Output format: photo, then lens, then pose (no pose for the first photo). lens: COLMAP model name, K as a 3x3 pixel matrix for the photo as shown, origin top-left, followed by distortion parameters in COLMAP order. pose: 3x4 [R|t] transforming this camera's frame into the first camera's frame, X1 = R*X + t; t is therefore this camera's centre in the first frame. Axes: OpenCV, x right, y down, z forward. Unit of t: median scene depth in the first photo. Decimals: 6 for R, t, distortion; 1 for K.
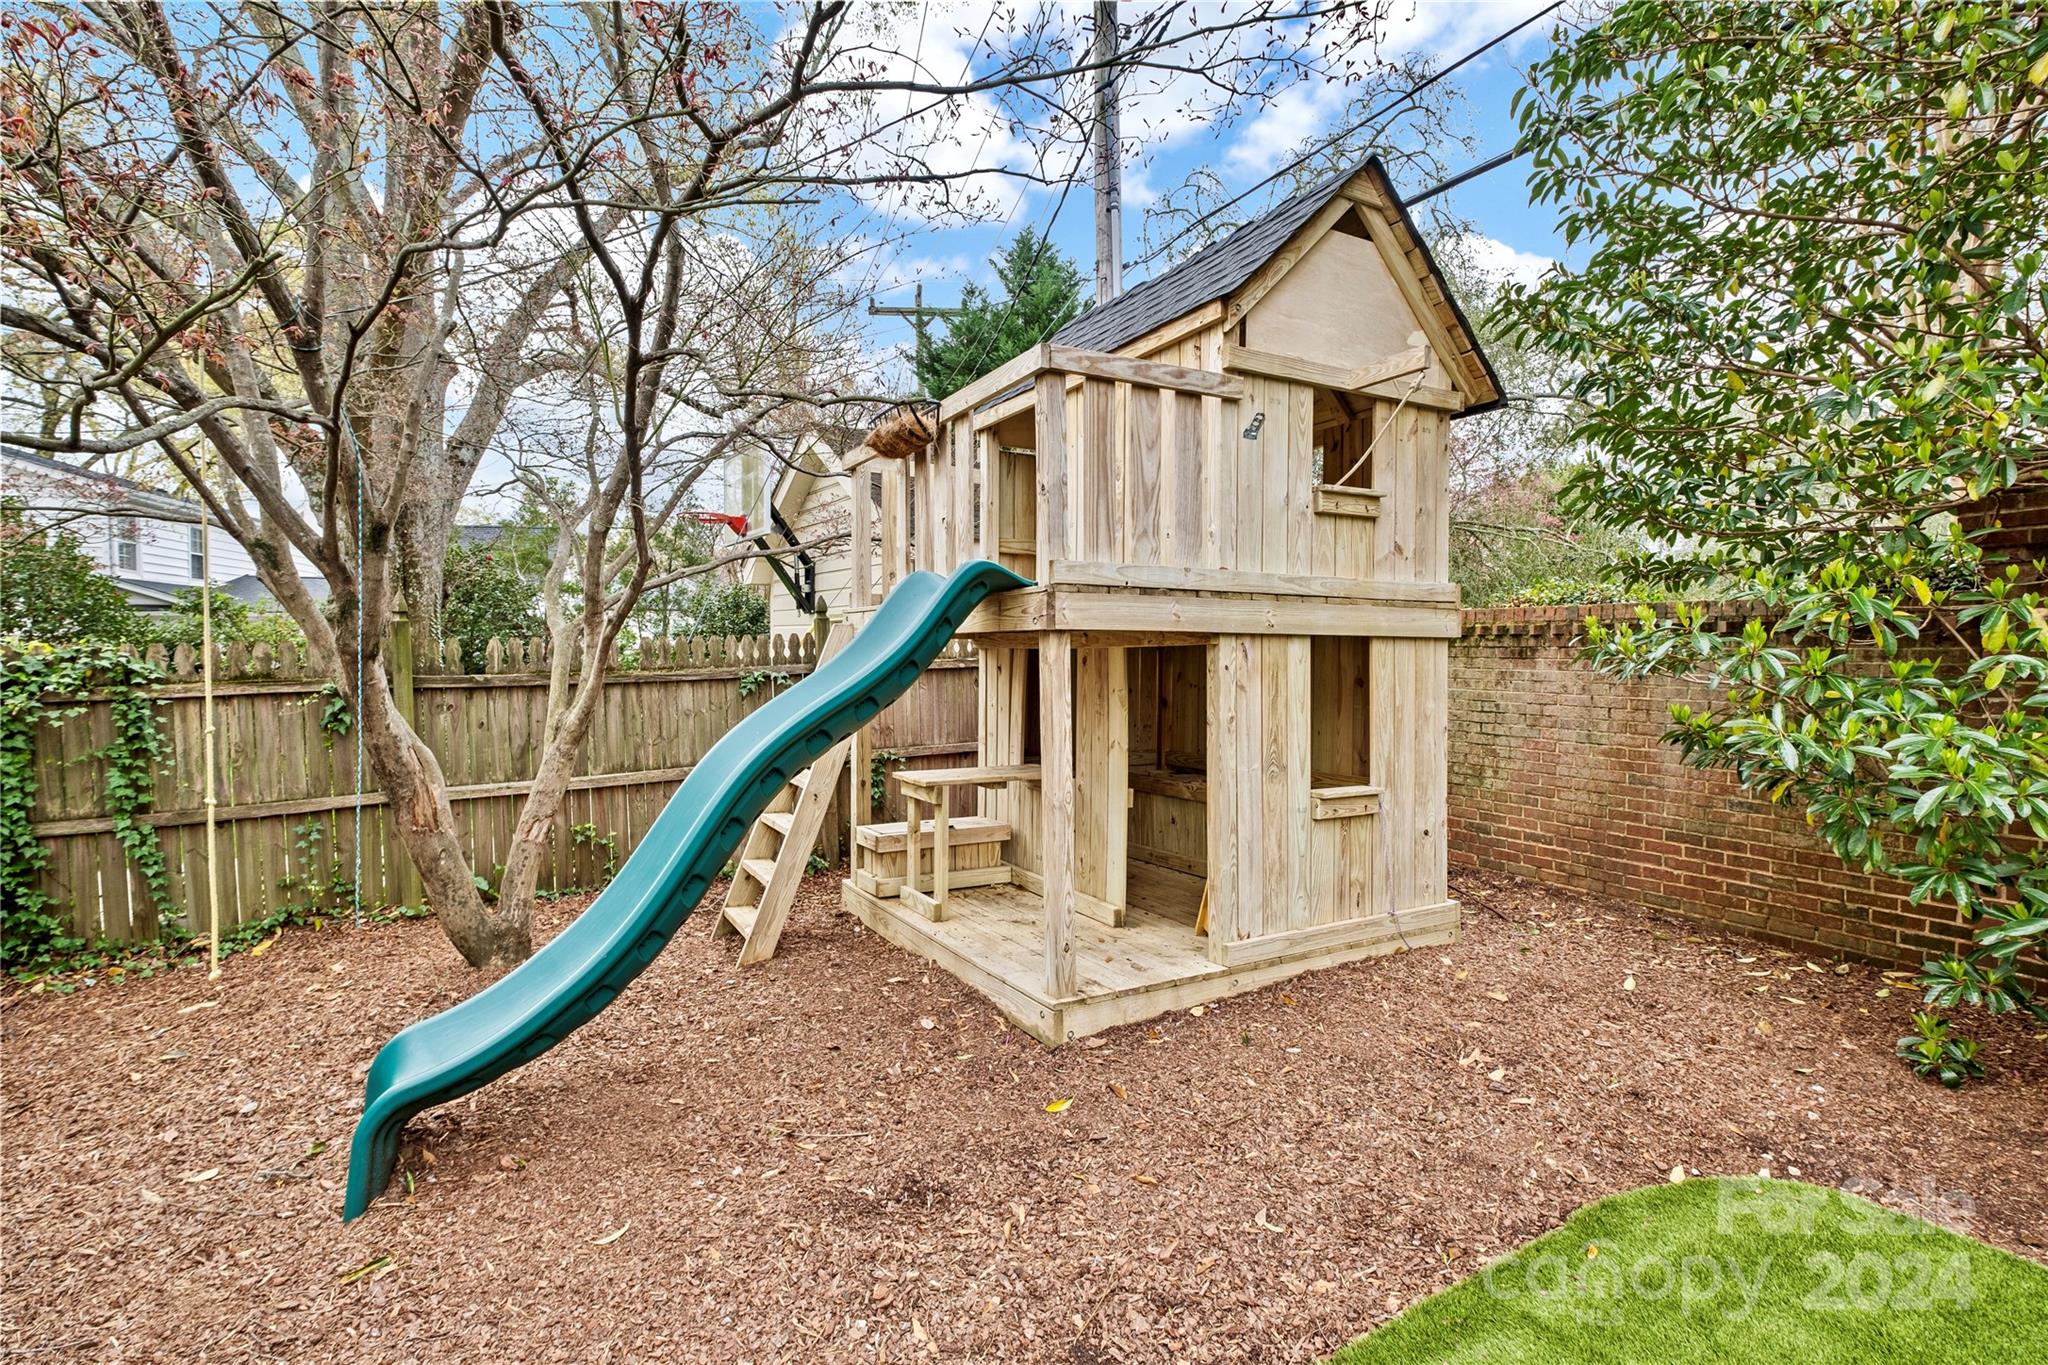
lens RADIAL K [[994.6, 0, 1026.8], [0, 994.6, 681.3], [0, 0, 1]] dist [0.000979, 0.000159]
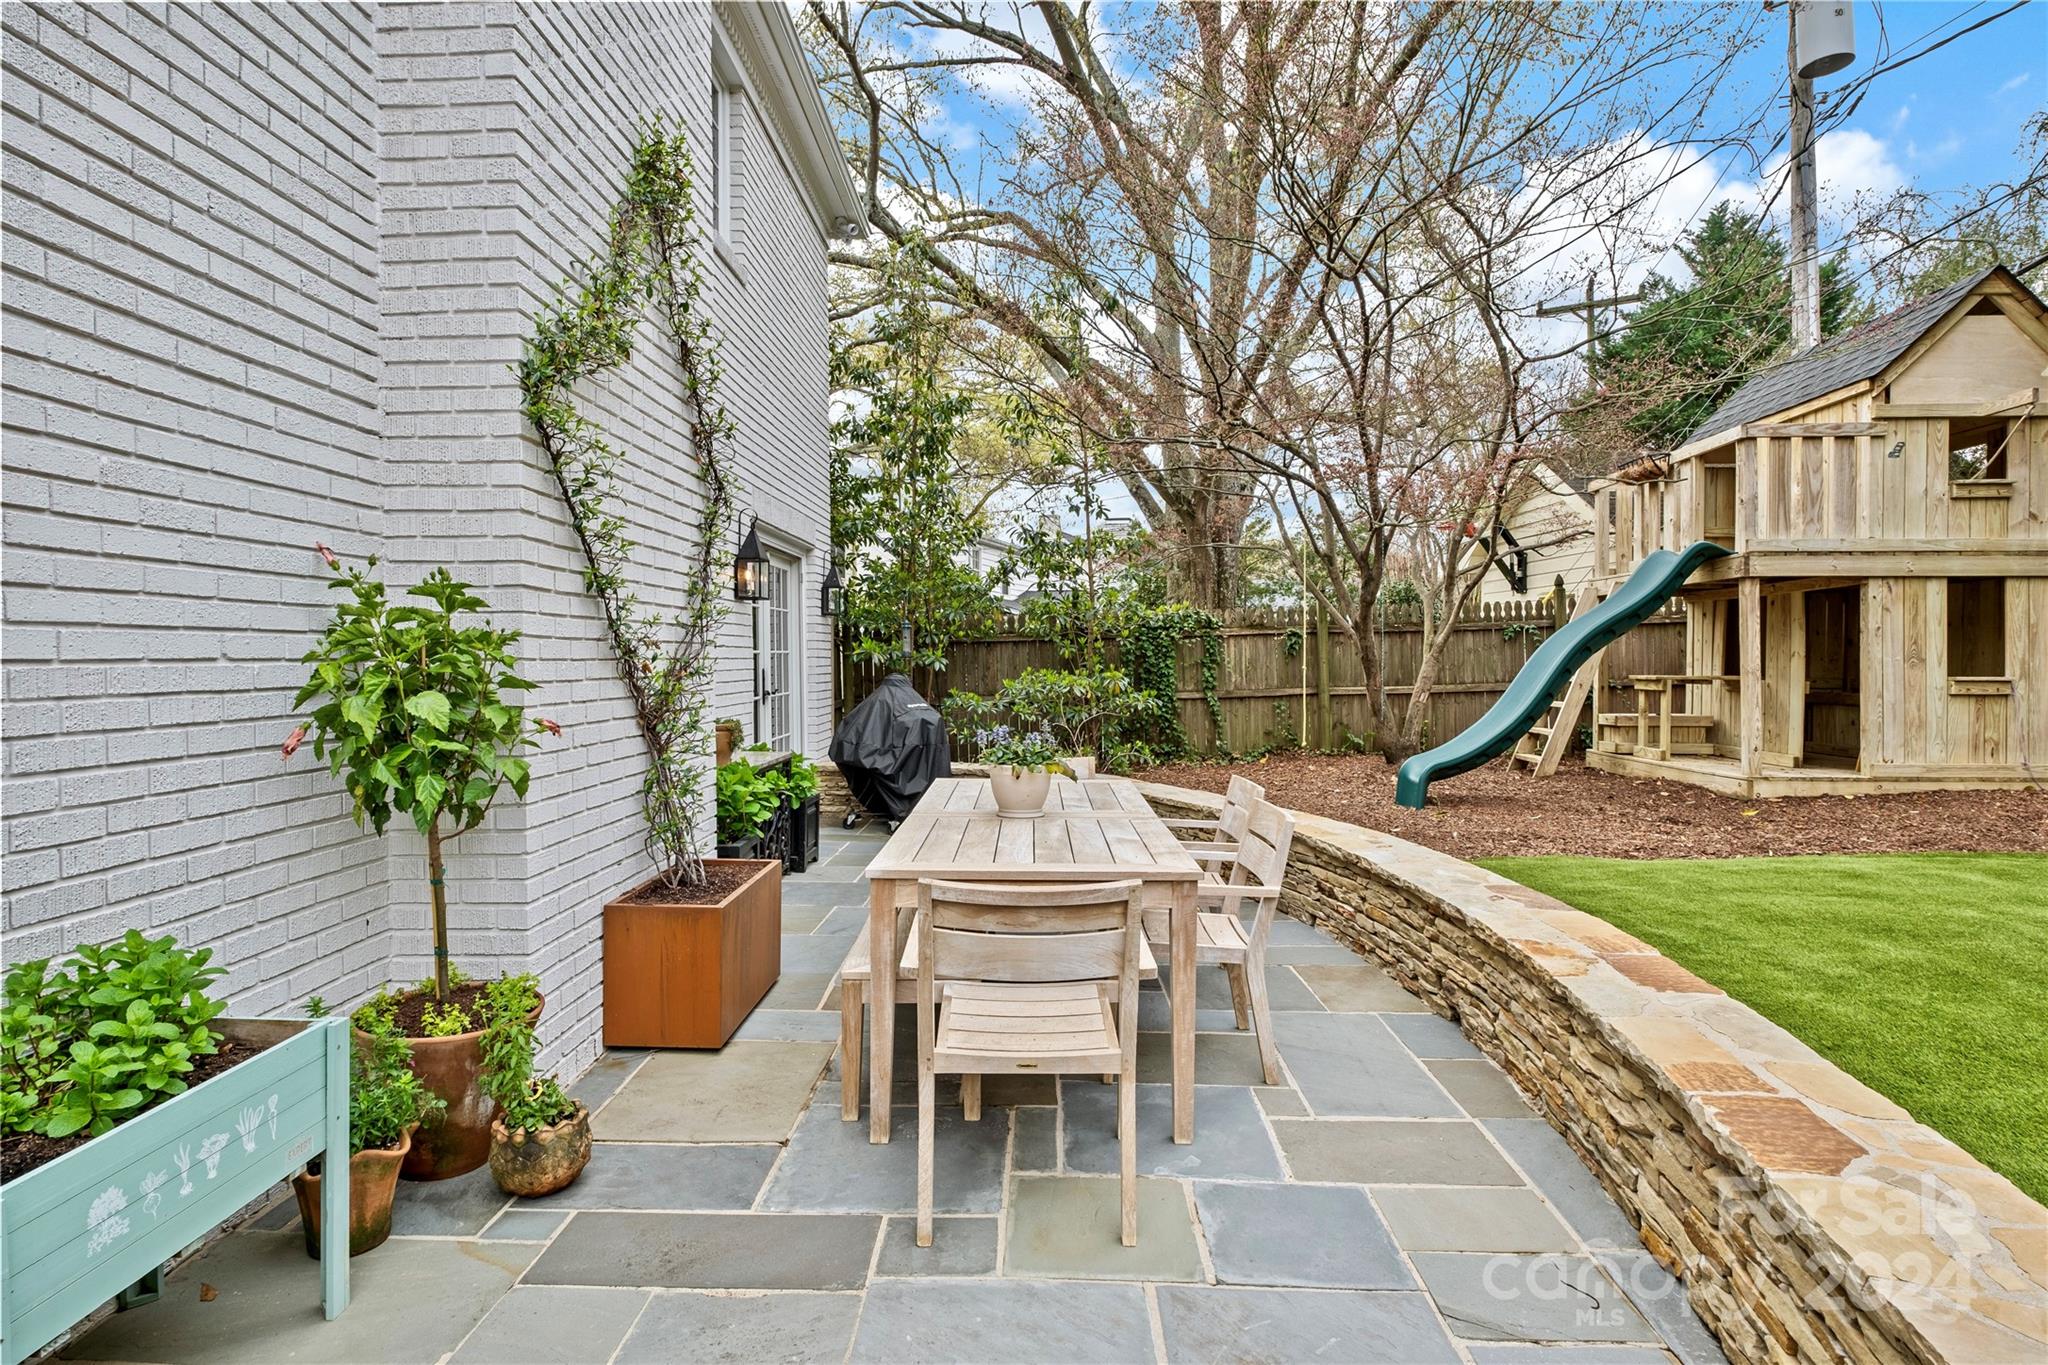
lens RADIAL K [[1030.2, 0, 1017.2], [0, 1030.2, 676.3], [0, 0, 1]] dist [-0.014319, 0.000661]
pose [[0.827979, 0.006358, -0.560724, -0.026116], [-0.012710, 0.999892, -0.007430, 0.137293], [0.560616, 0.013278, 0.827970, -1.114878]]
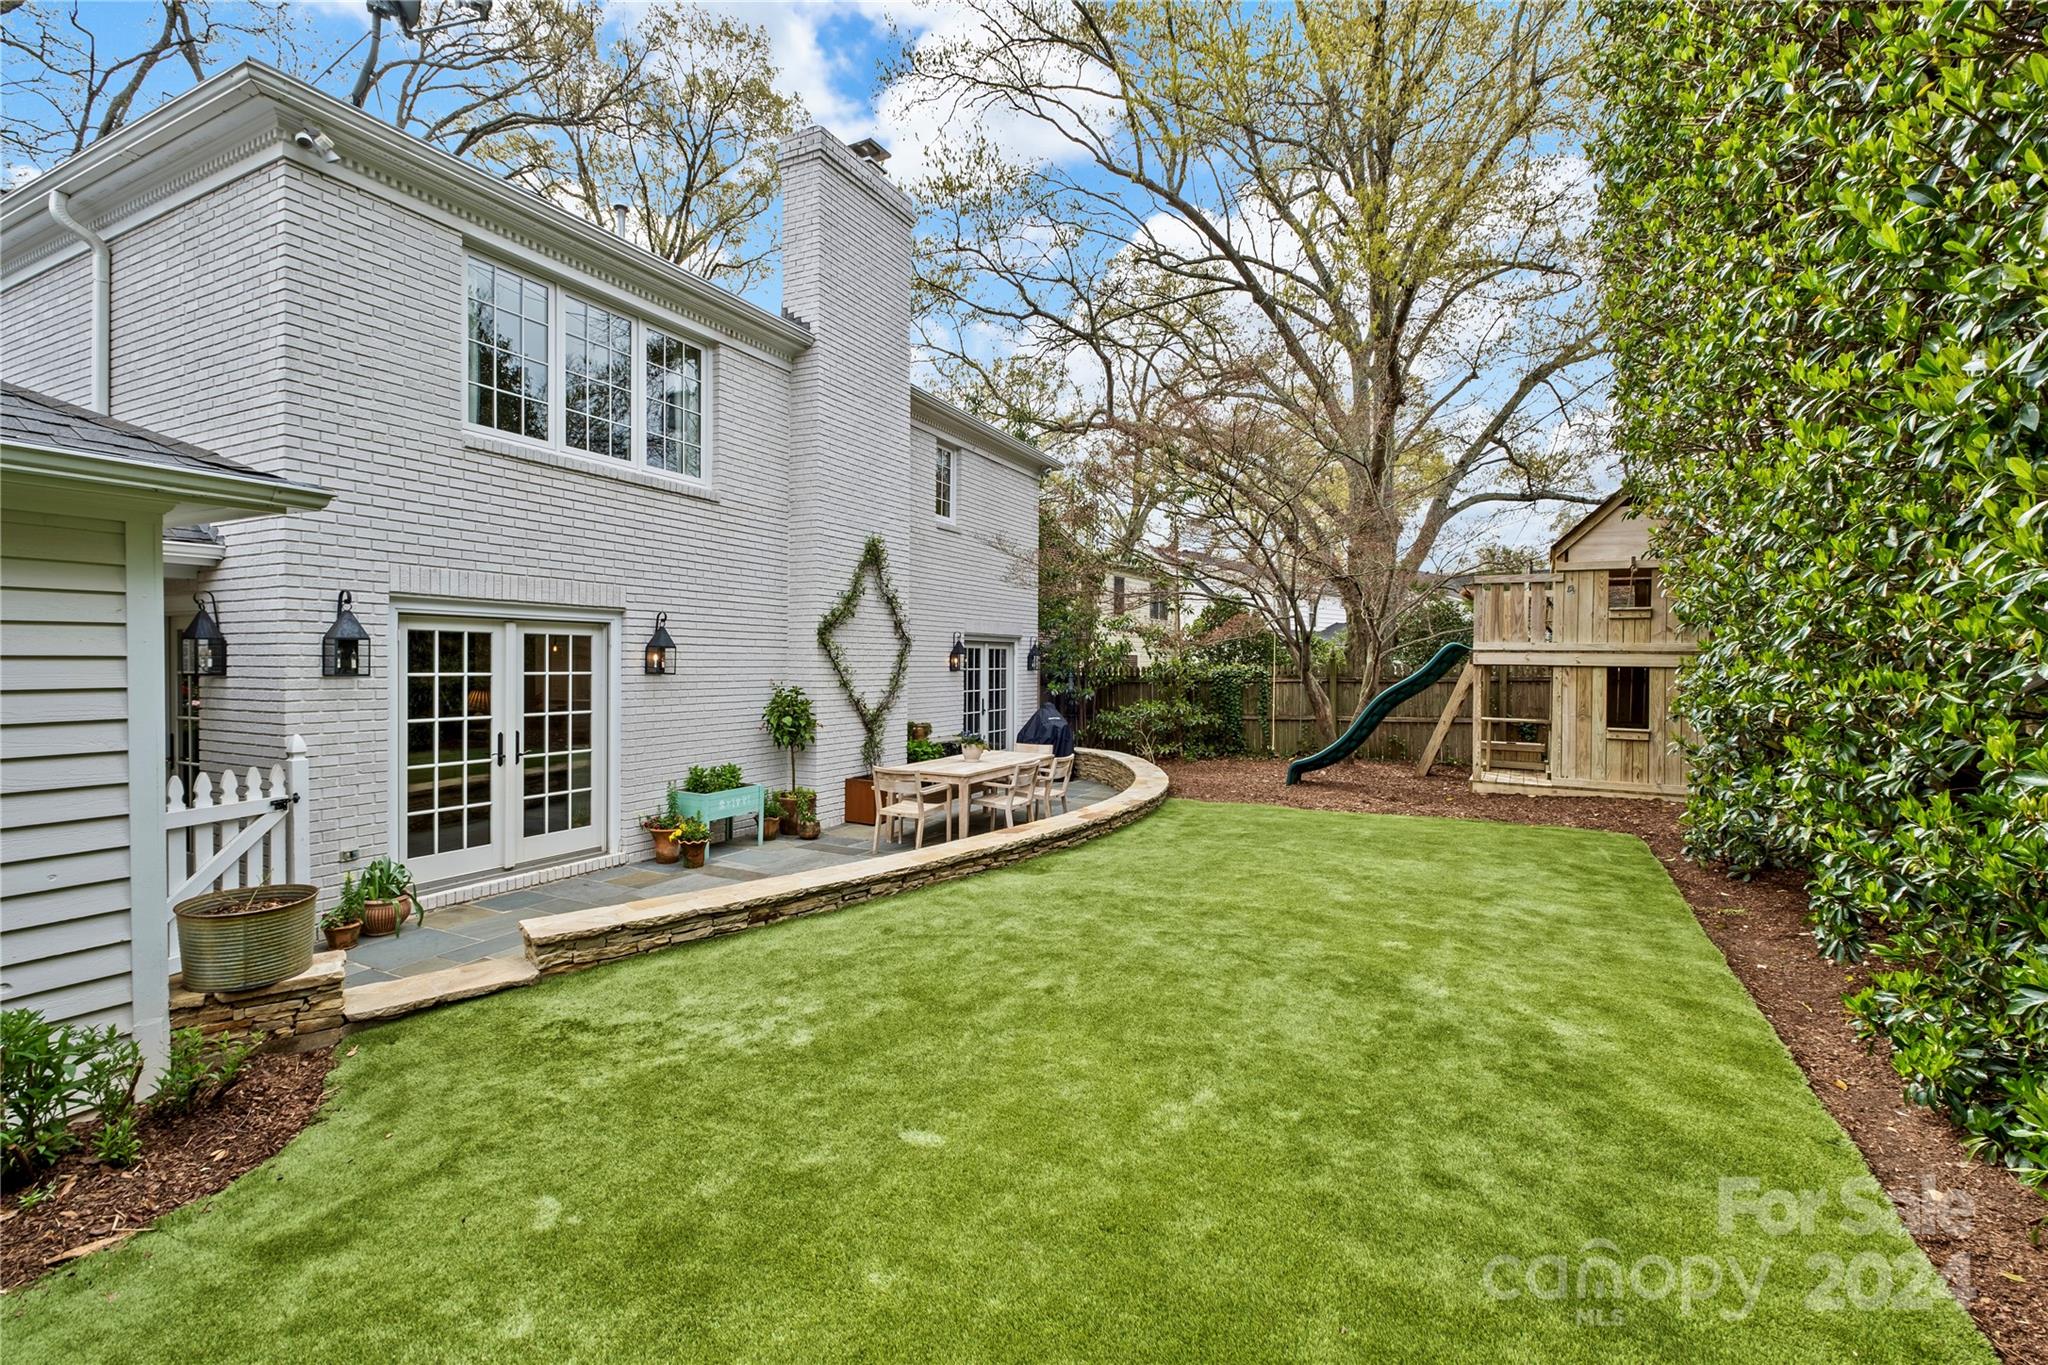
lens RADIAL K [[891.4, 0, 1023.8], [0, 891.4, 675.2], [0, 0, 1]] dist [0.011726, -0.009733]
pose [[0.518238, 0.014733, -0.855109, 1.436106], [-0.036702, 0.999314, -0.005025, 0.041401], [0.854448, 0.033988, 0.518423, -1.438003]]
